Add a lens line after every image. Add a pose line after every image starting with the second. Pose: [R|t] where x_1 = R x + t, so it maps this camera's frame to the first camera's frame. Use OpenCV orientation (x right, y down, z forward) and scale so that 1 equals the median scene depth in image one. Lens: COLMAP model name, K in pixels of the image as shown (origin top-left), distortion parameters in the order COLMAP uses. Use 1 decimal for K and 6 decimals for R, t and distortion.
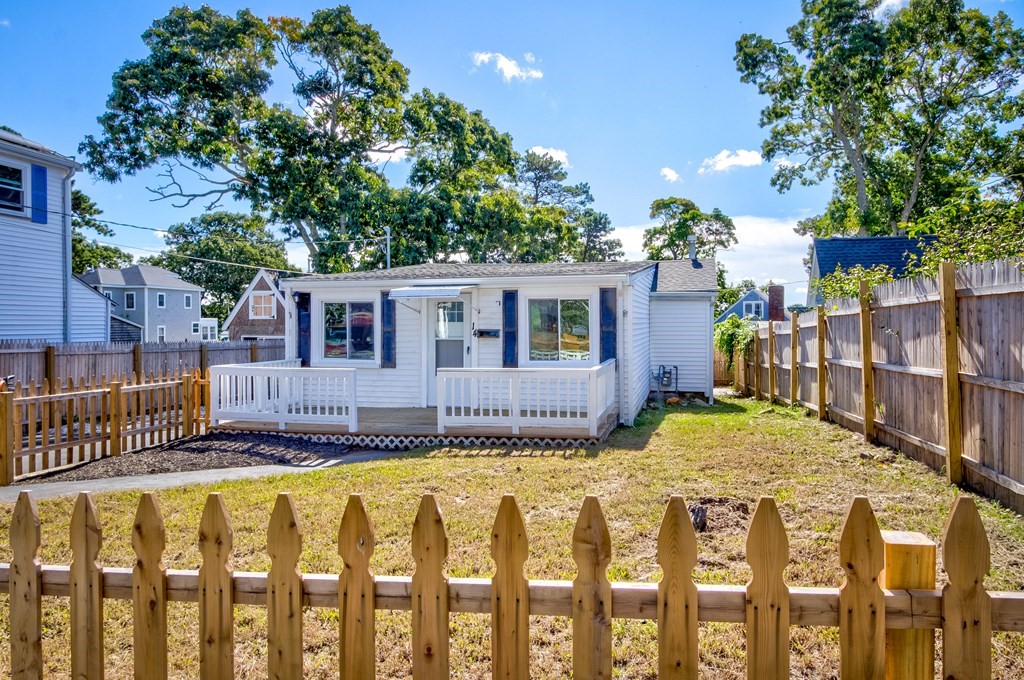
lens RADIAL K [[830.3, 0, 512.0], [0, 830.3, 340.0], [0, 0, 1]] dist [0.000697, 0.000023]
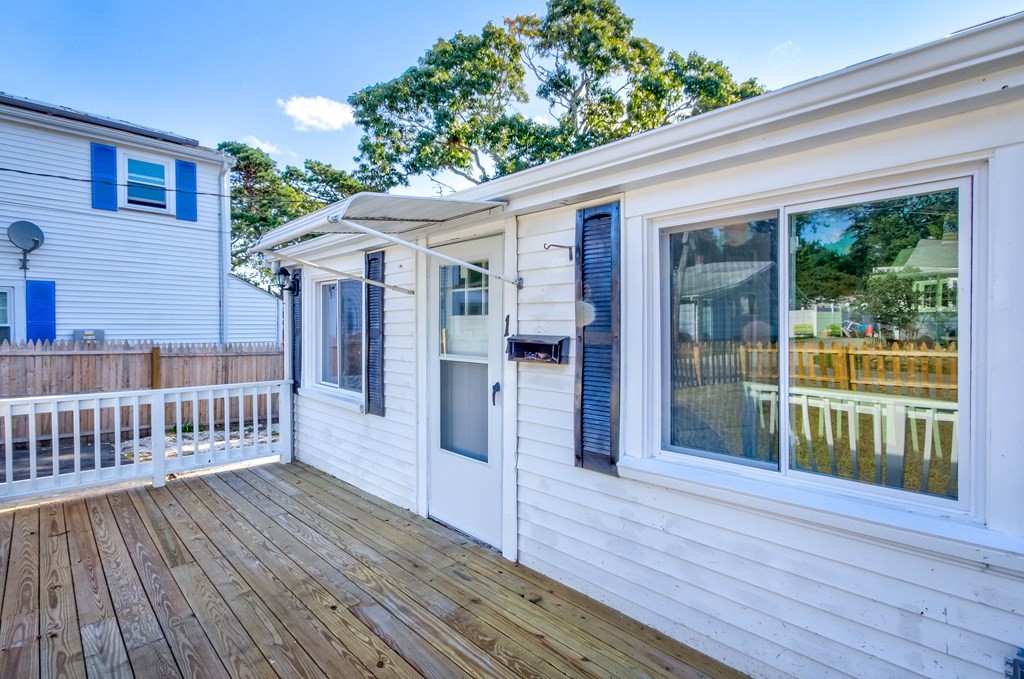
lens RADIAL K [[466.5, 0, 512.0], [0, 466.5, 339.5], [0, 0, 1]] dist [-0.000033, -0.000039]
pose [[0.819472, 0.018744, -0.572813, 0.066846], [-0.015582, 0.999824, 0.010425, -0.013098], [0.572908, 0.000383, 0.819620, 0.826122]]
